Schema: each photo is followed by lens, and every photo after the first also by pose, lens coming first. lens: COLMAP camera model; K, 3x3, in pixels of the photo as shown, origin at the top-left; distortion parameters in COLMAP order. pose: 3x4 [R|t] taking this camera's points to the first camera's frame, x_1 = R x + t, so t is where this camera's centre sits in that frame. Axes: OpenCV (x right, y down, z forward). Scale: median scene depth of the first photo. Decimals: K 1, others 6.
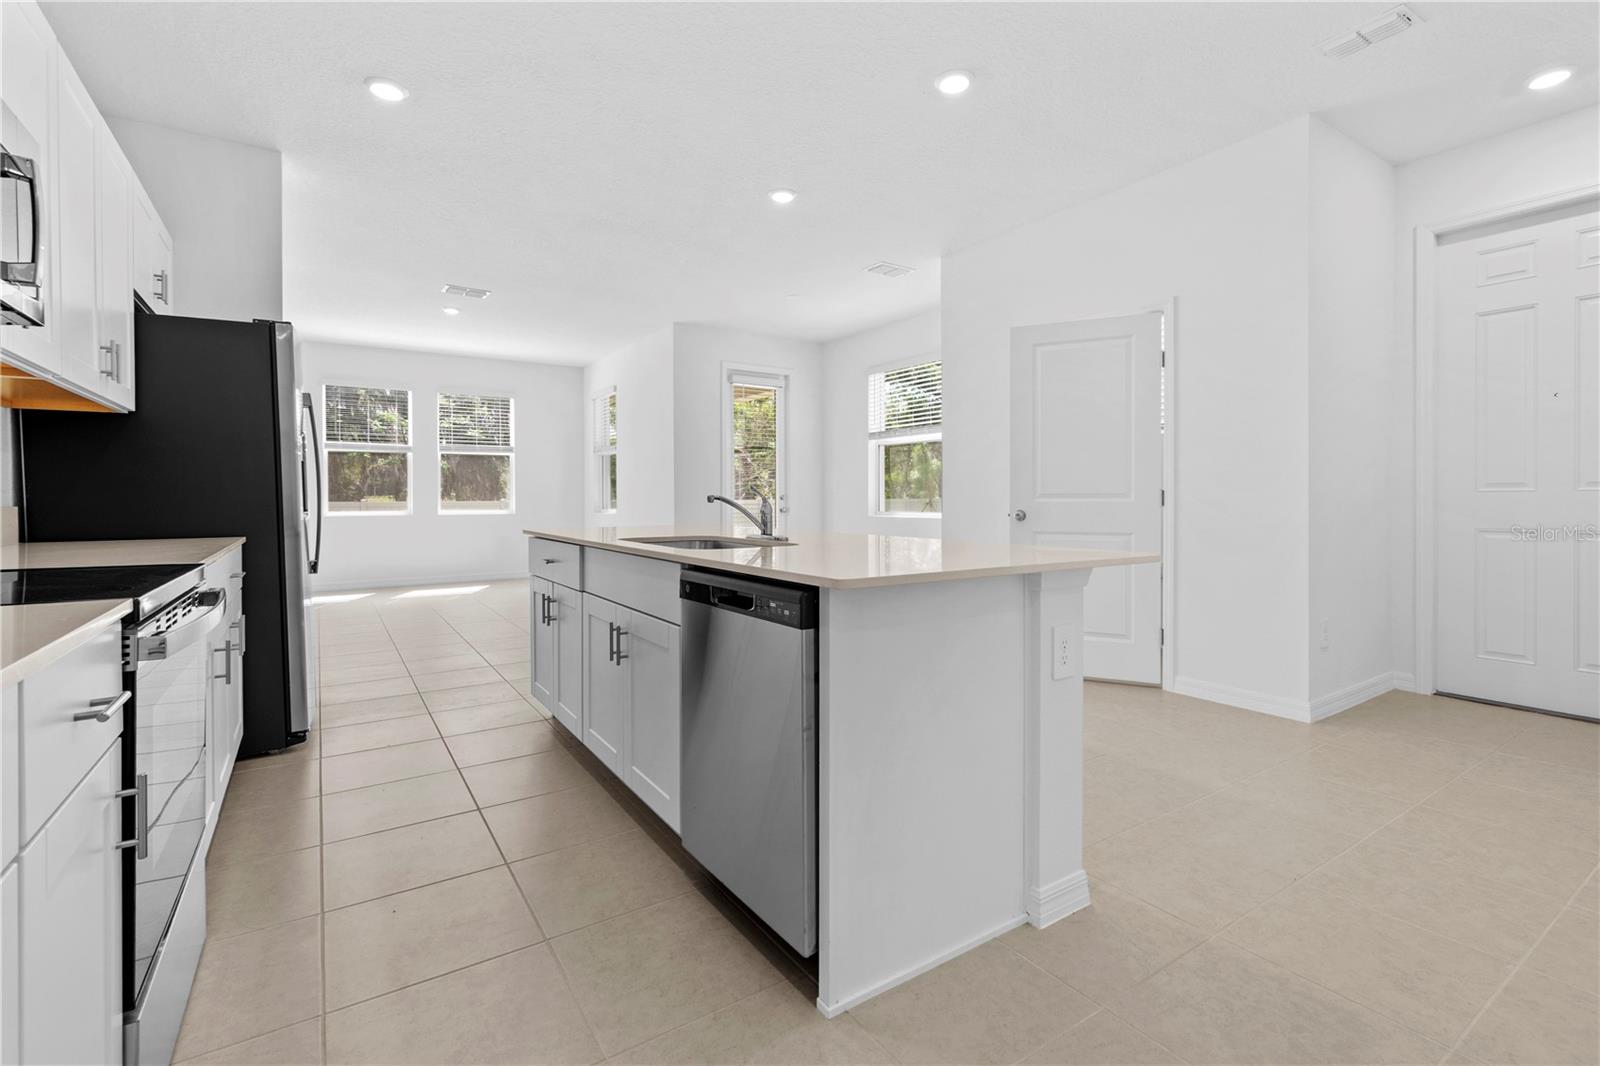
lens RADIAL K [[711.2, 0, 799.0], [0, 711.2, 500.1], [0, 0, 1]] dist [0.000095, -0.000031]
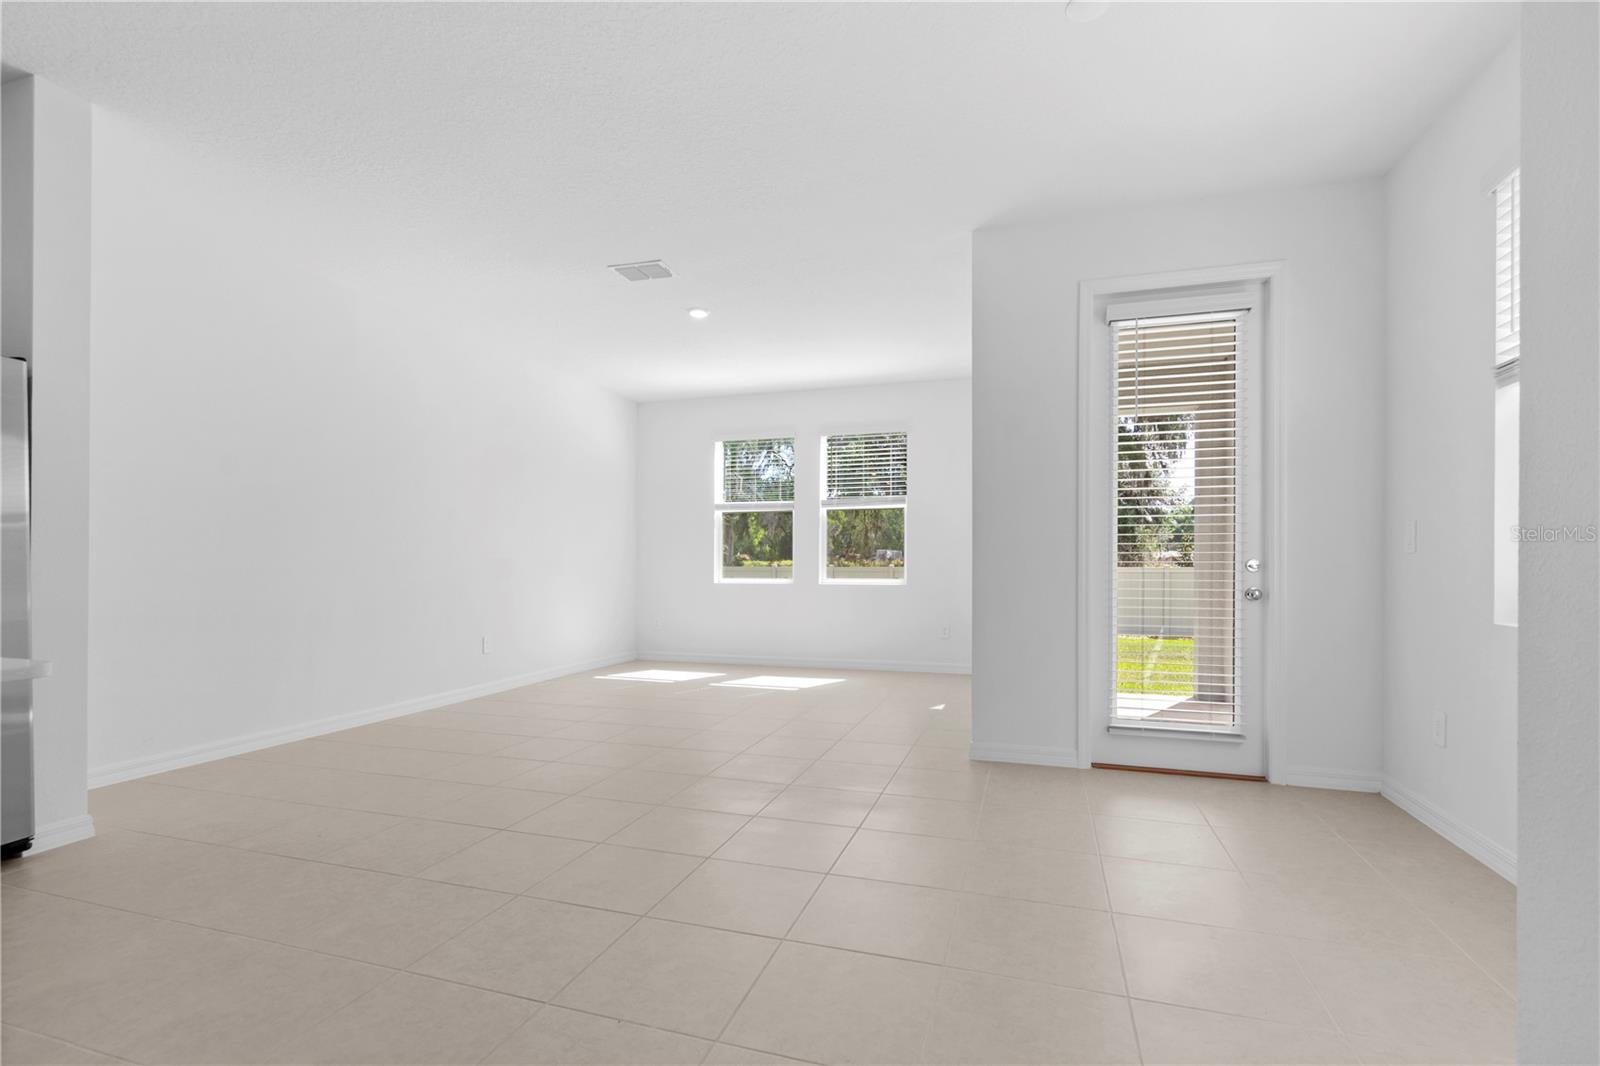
lens RADIAL K [[730.8, 0, 802.3], [0, 730.8, 547.3], [0, 0, 1]] dist [0.000696, -0.000126]
pose [[0.625190, -0.014657, -0.780335, 0.137144], [-0.006413, 0.999693, -0.023915, -0.001711], [0.780446, 0.019956, 0.624904, 0.470523]]
